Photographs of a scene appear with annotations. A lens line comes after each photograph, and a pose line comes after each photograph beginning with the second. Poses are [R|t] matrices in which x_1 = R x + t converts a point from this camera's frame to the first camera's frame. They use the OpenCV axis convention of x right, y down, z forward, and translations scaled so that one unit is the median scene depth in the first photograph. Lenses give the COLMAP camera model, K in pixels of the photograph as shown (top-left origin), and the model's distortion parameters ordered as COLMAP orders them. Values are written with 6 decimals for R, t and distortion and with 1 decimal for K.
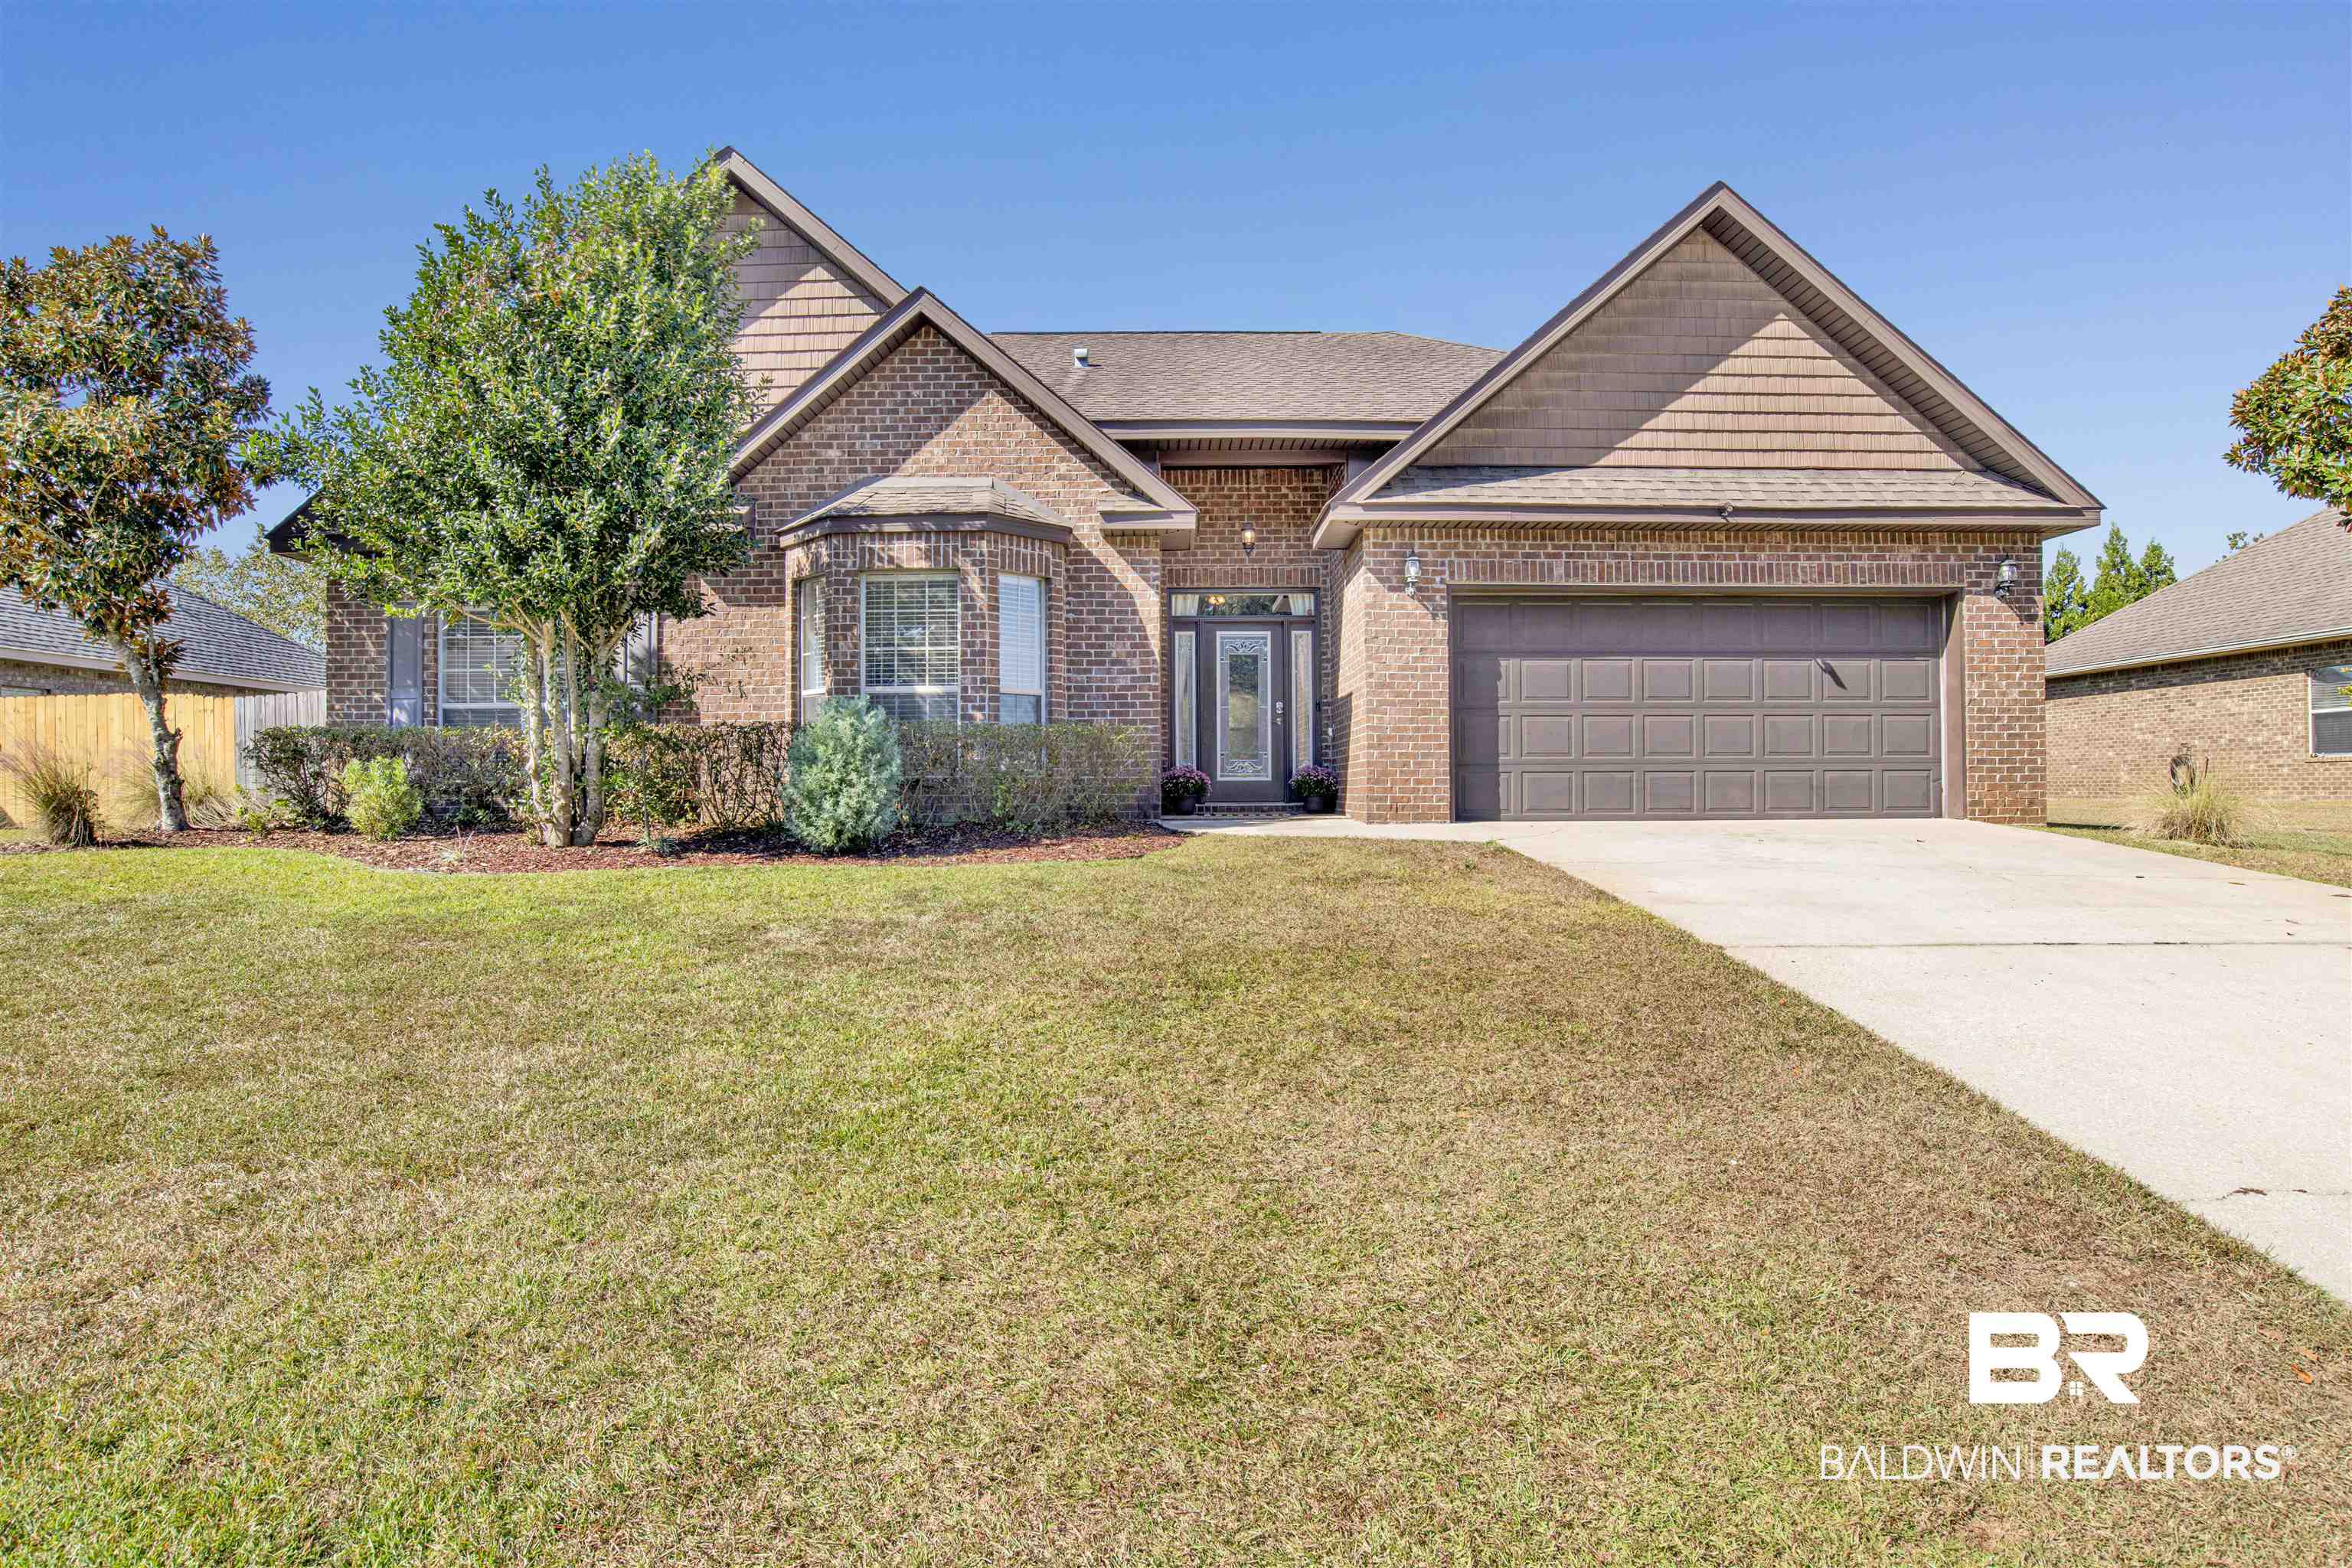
lens RADIAL K [[1276.2, 0, 1184.4], [0, 1276.2, 785.3], [0, 0, 1]] dist [-0.061268, 0.020949]
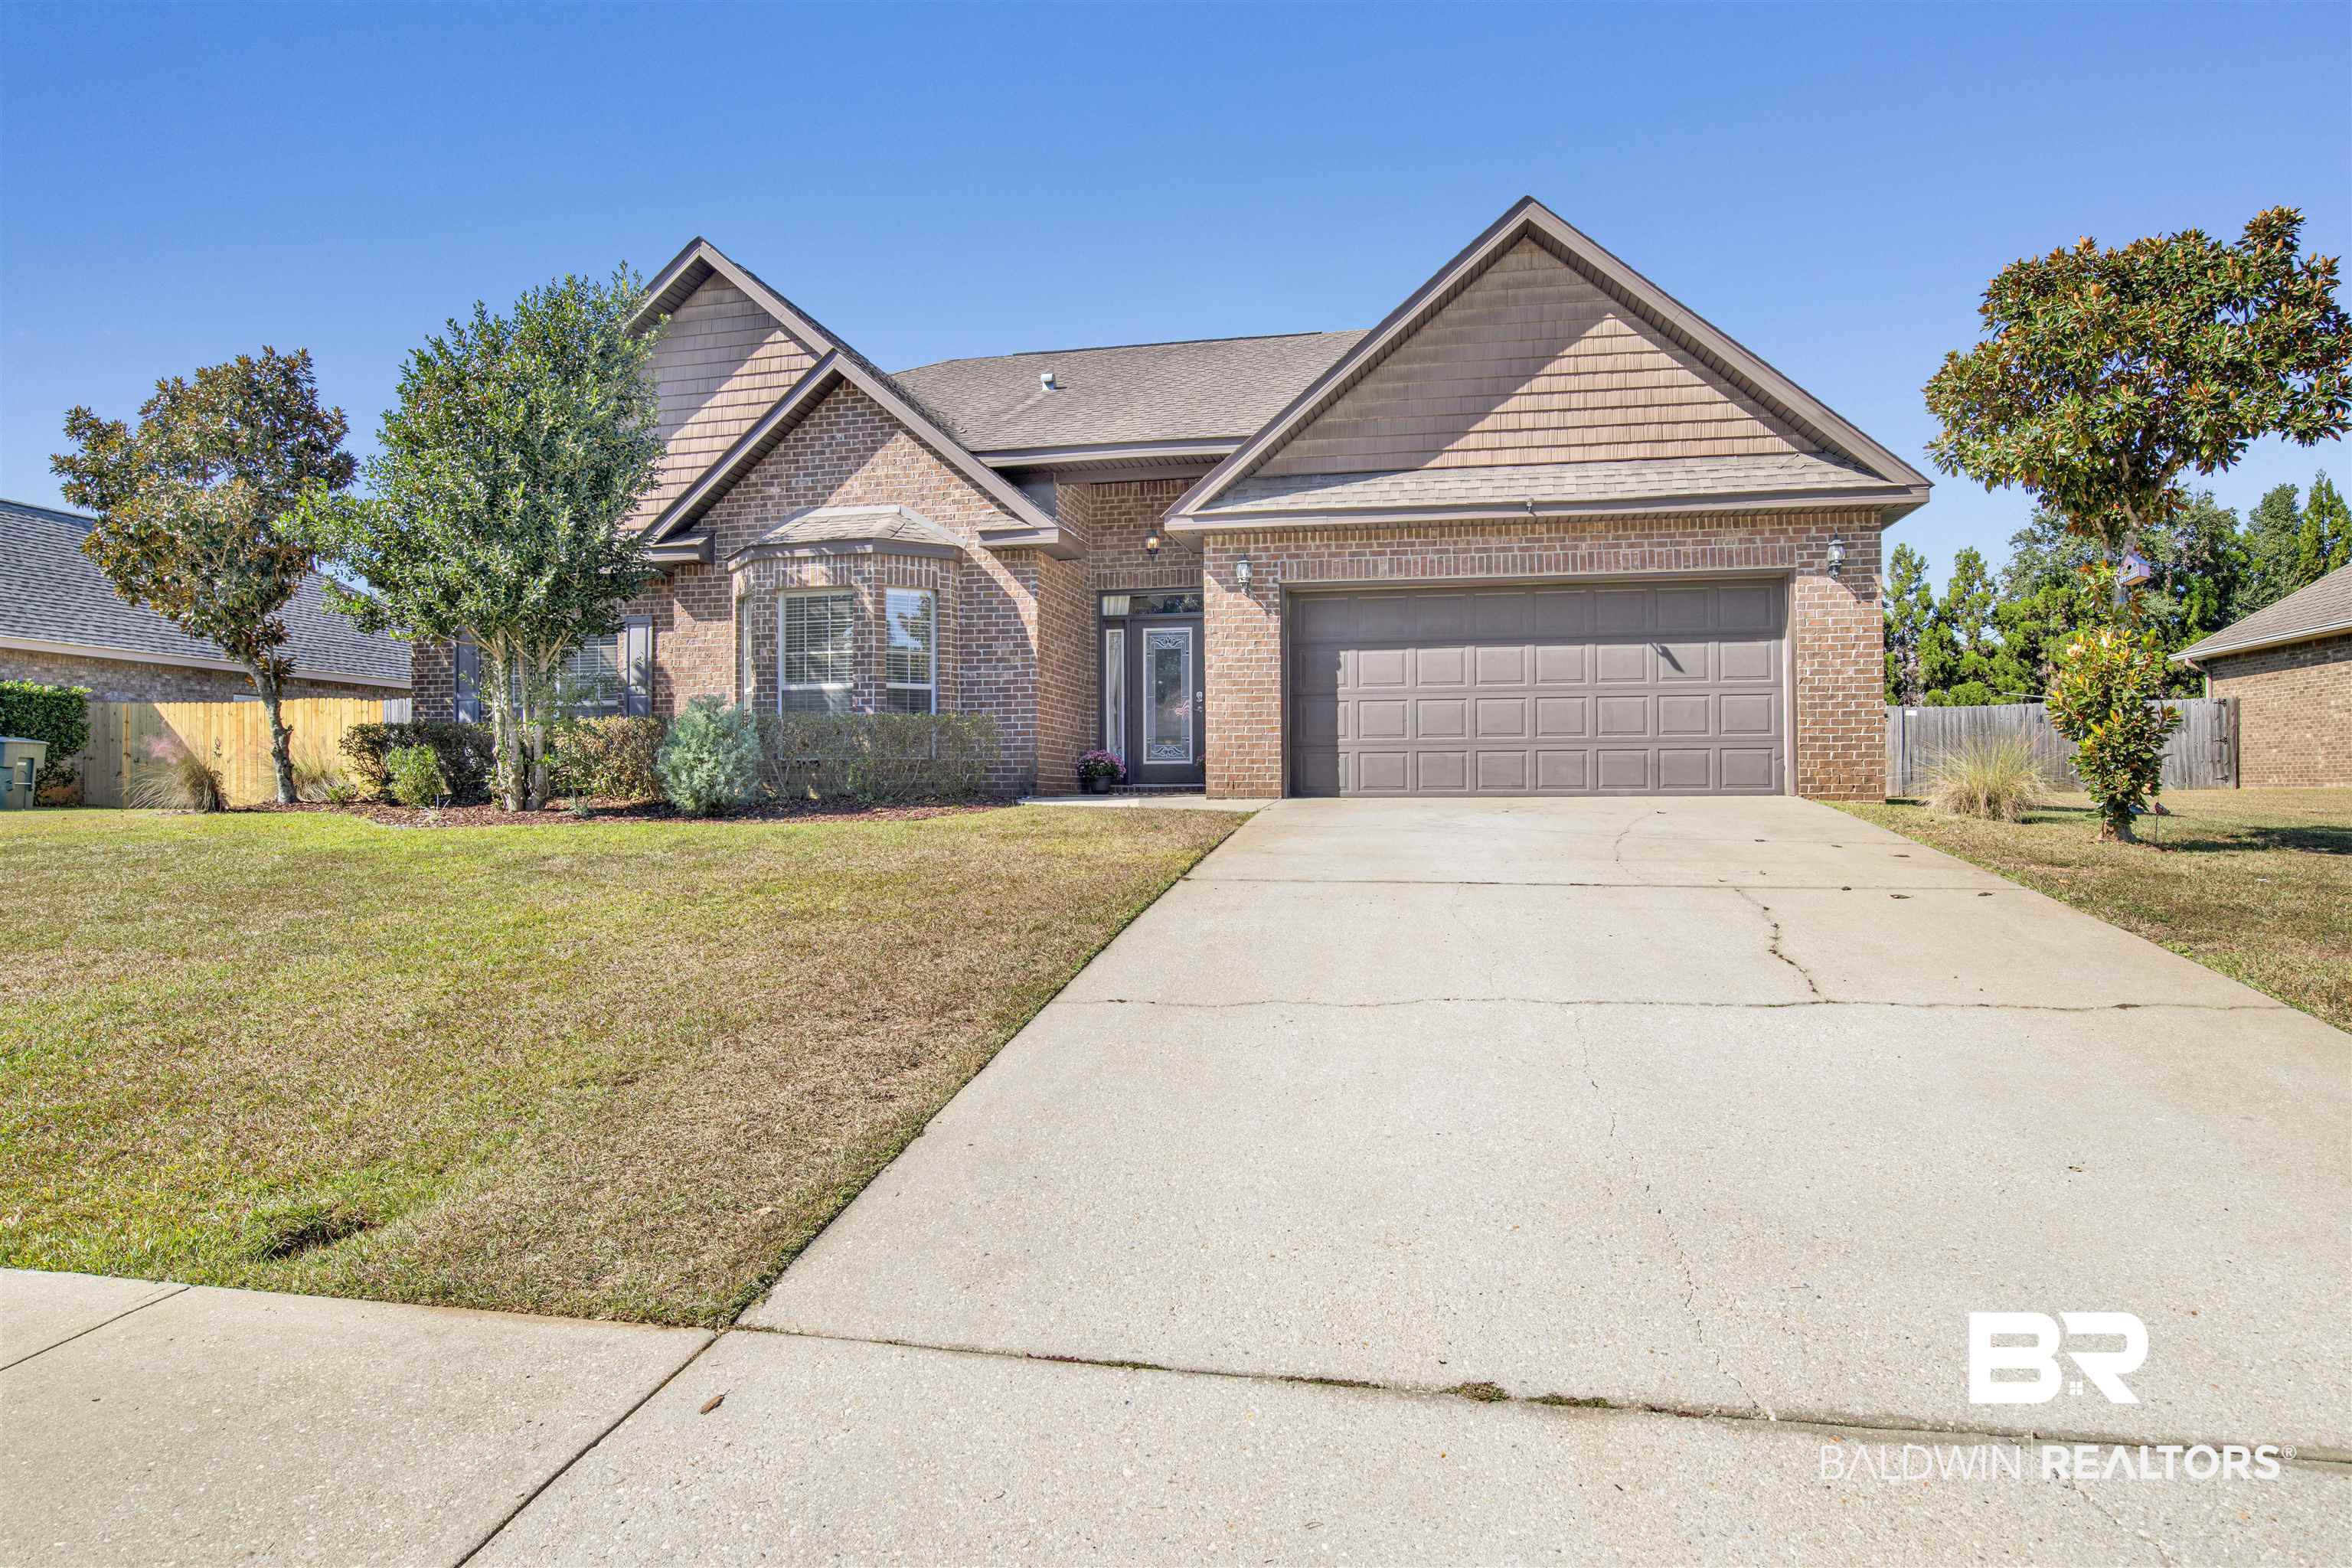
lens RADIAL K [[1363.4, 0, 1168.5], [0, 1363.4, 785.7], [0, 0, 1]] dist [-0.049540, 0.013503]
pose [[0.978945, -0.001581, -0.204116, 0.352644], [0.001964, 0.999997, 0.001675, 0.016083], [0.204113, -0.002040, 0.978945, -0.182171]]
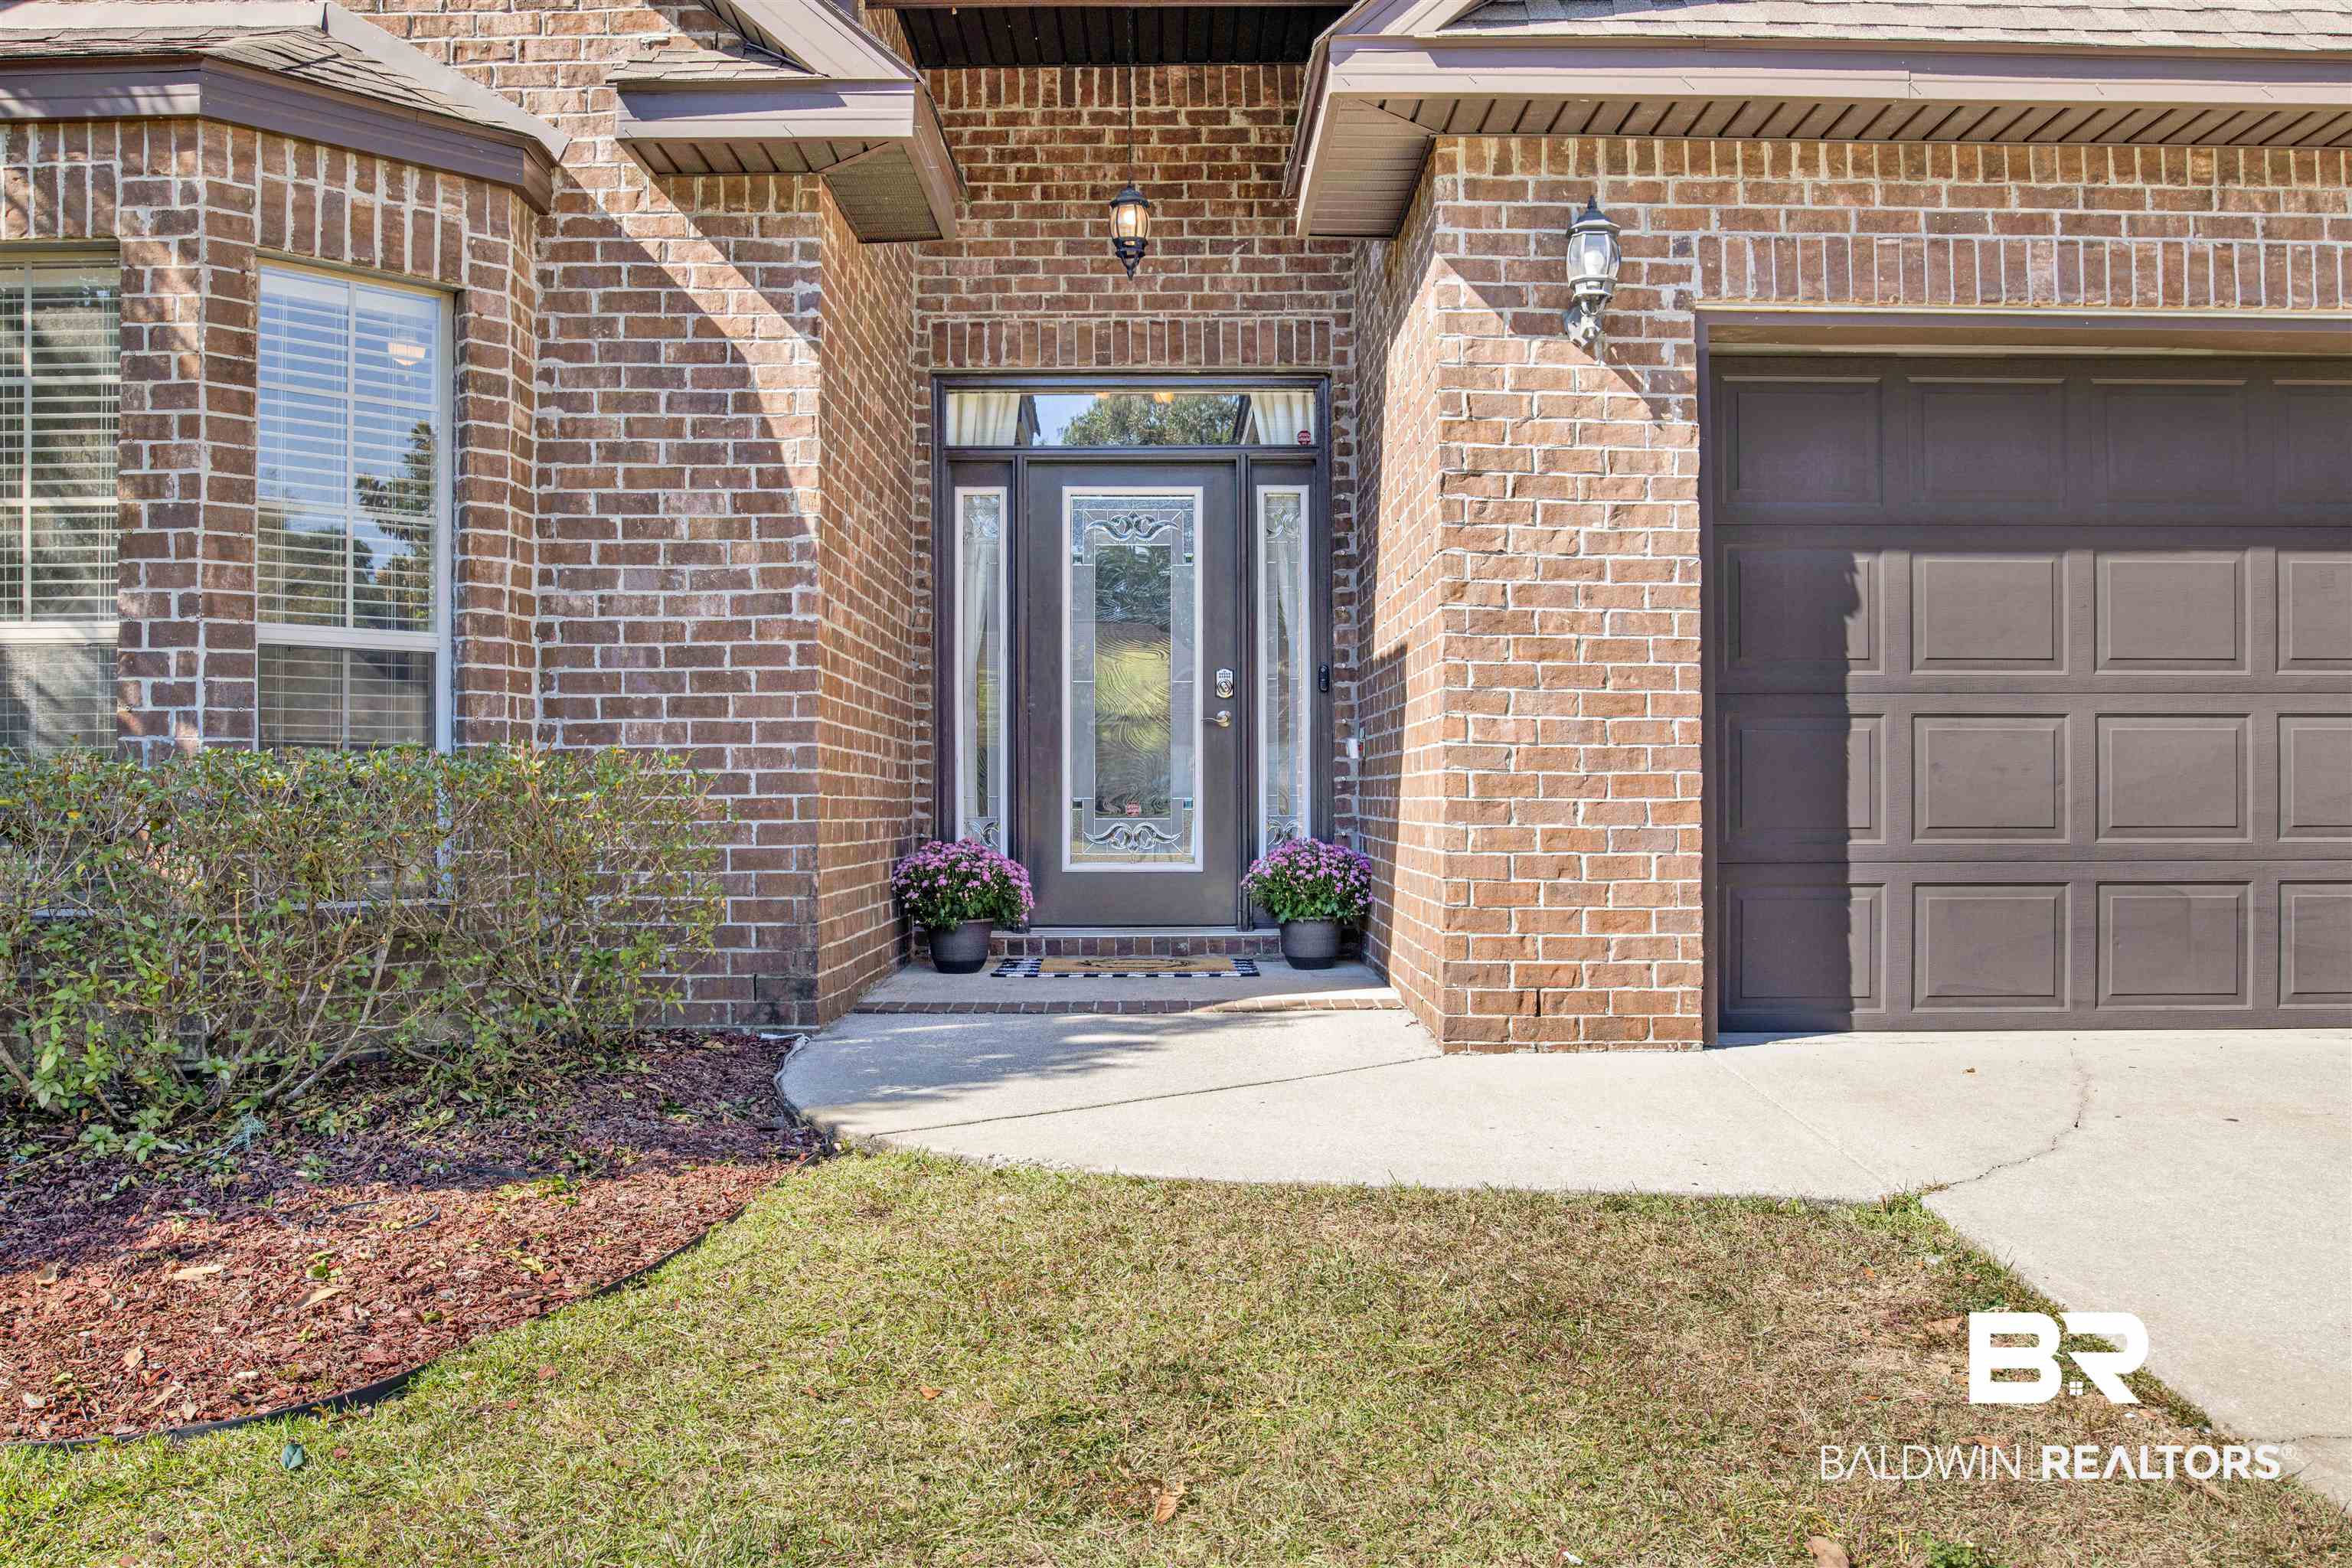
lens RADIAL K [[1943.4, 0, 1152.1], [0, 1943.4, 780.9], [0, 0, 1]] dist [-0.044246, 0.016351]
pose [[0.999870, 0.003256, -0.015812, 0.076290], [-0.003295, 0.999992, -0.002433, -0.036916], [0.015804, 0.002485, 0.999872, 0.505398]]
